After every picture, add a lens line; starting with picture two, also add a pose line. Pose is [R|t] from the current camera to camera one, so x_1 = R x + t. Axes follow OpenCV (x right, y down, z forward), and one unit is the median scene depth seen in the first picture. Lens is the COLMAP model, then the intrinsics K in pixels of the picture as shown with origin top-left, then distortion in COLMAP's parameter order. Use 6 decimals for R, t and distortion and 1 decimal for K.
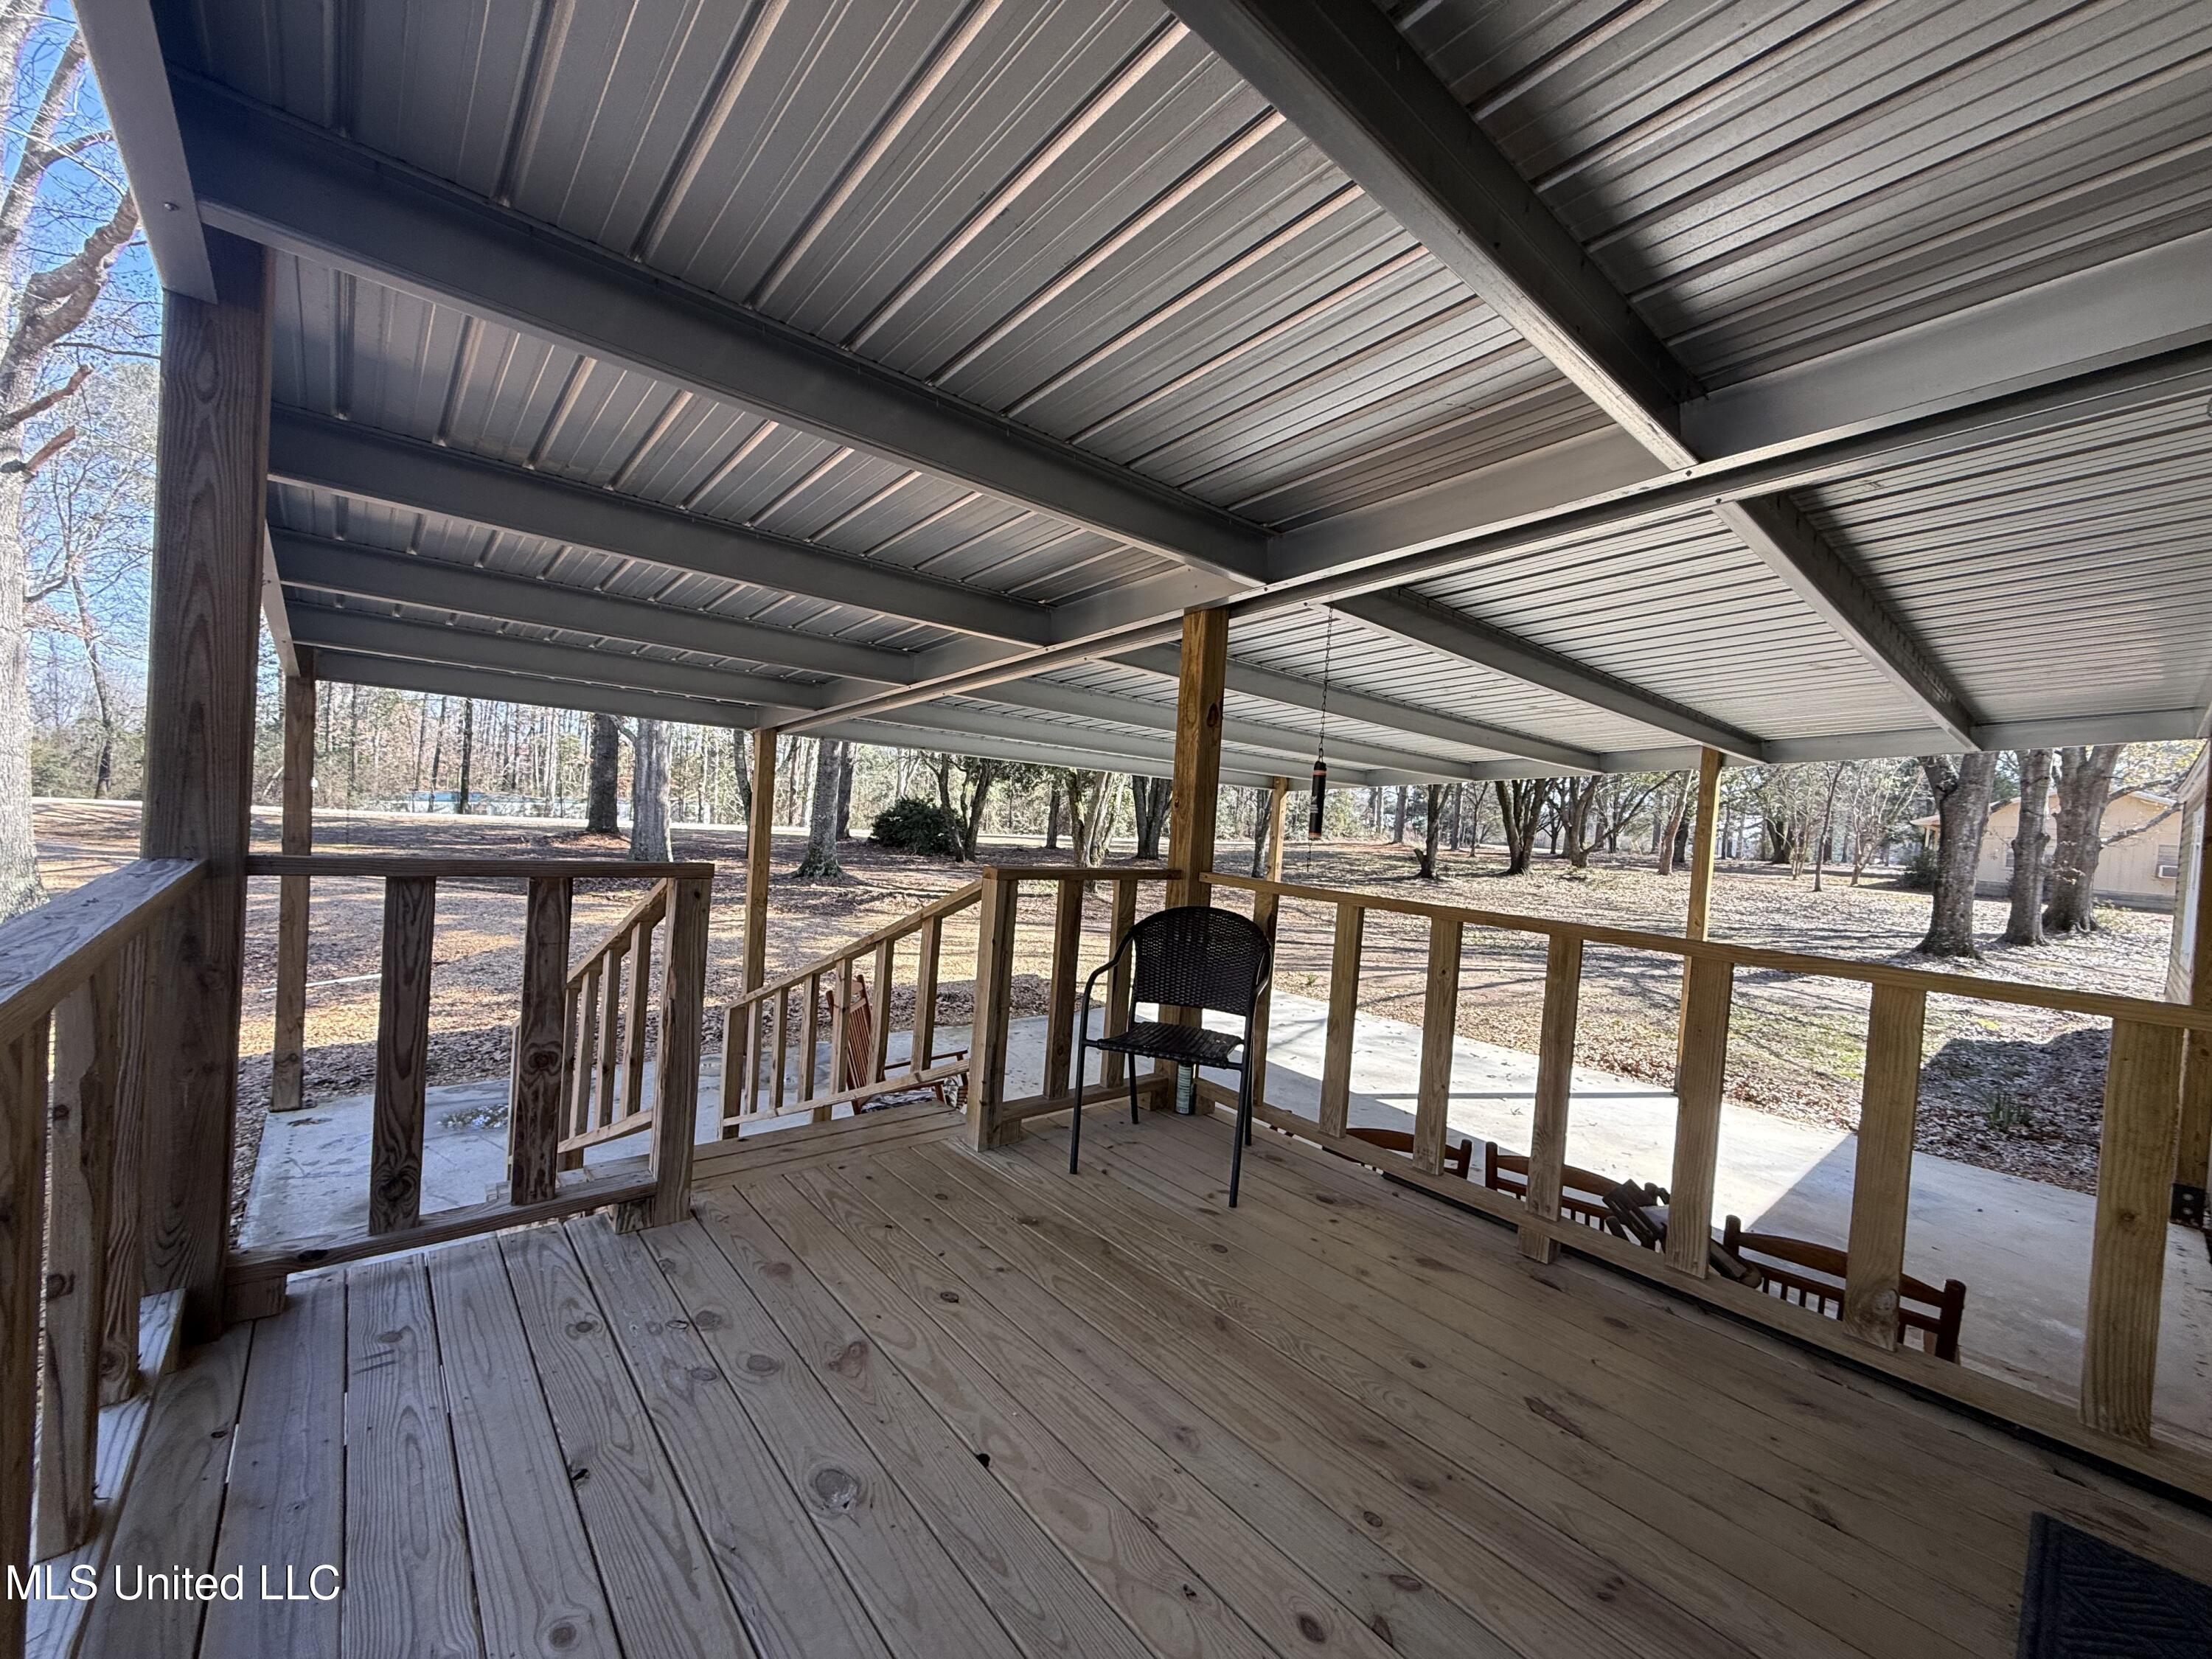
lens RADIAL K [[871.0, 0, 1104.9], [0, 871.0, 830.5], [0, 0, 1]] dist [0.001787, -0.001189]
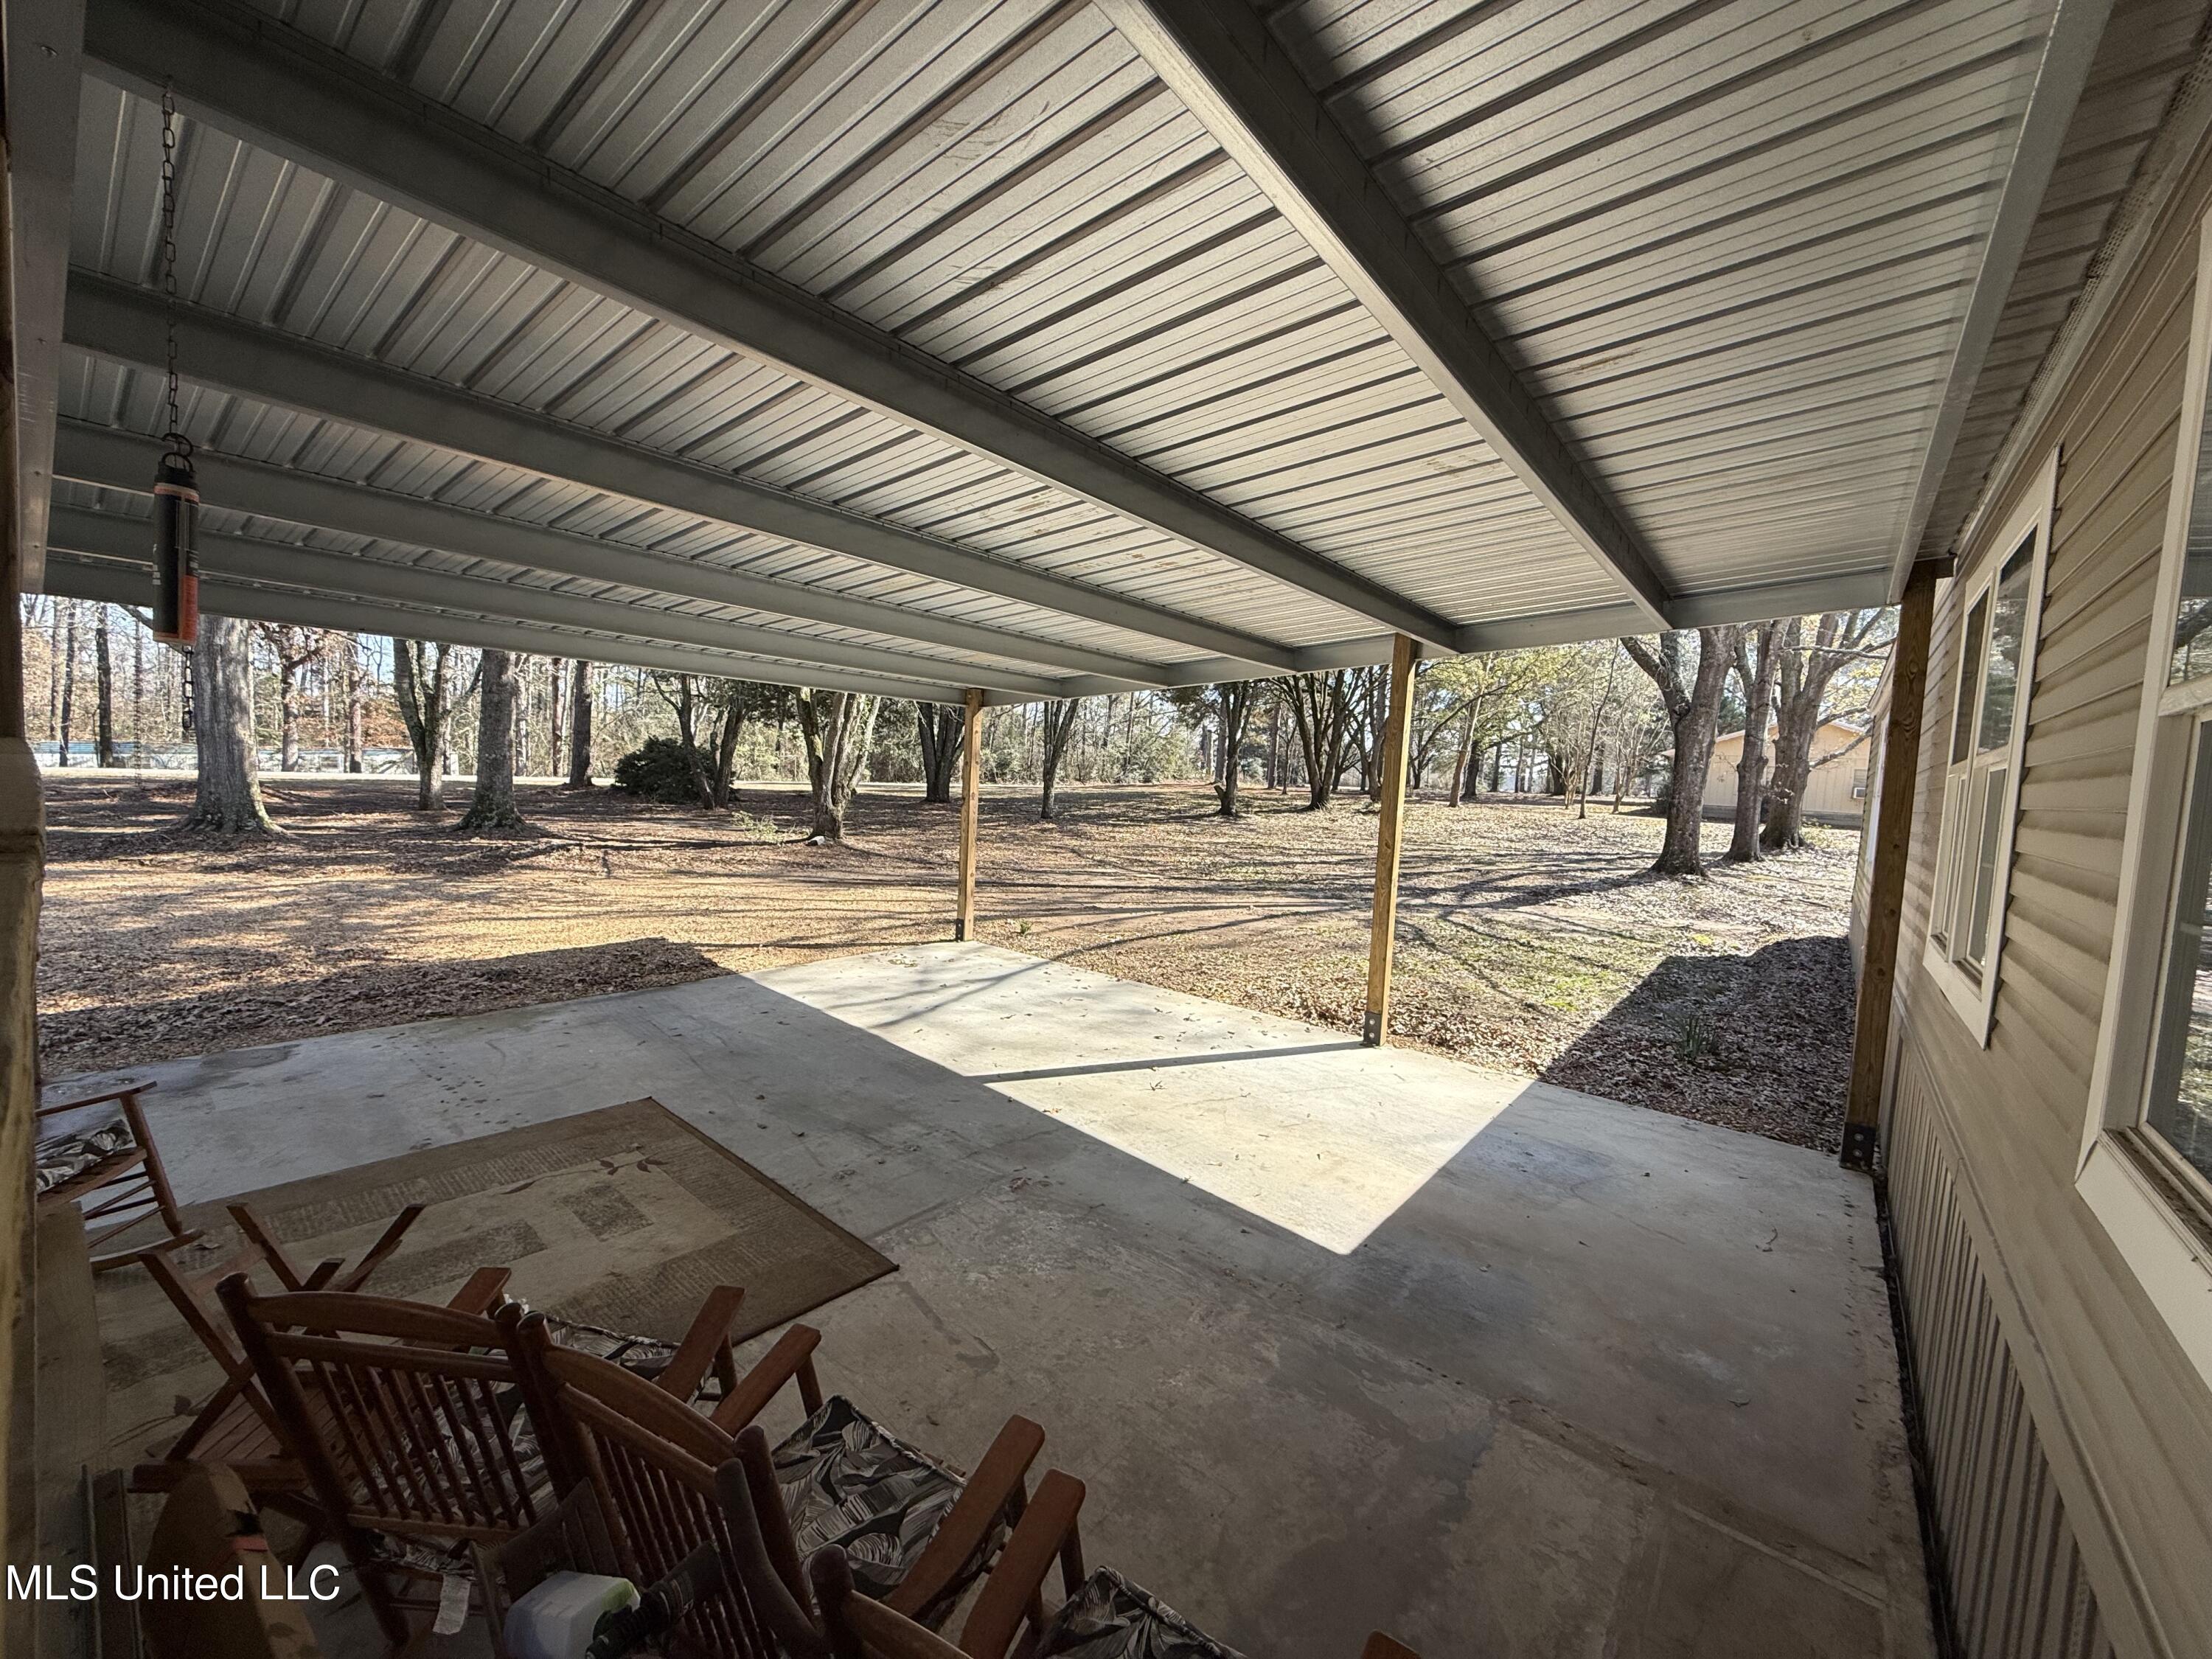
lens RADIAL K [[871.0, 0, 1107.5], [0, 871.0, 834.7], [0, 0, 1]] dist [0.001787, -0.001189]
pose [[0.985080, -0.028644, 0.169694, 0.116386], [0.017629, 0.997659, 0.066069, 0.015534], [-0.171189, -0.062092, 0.983280, 0.092735]]
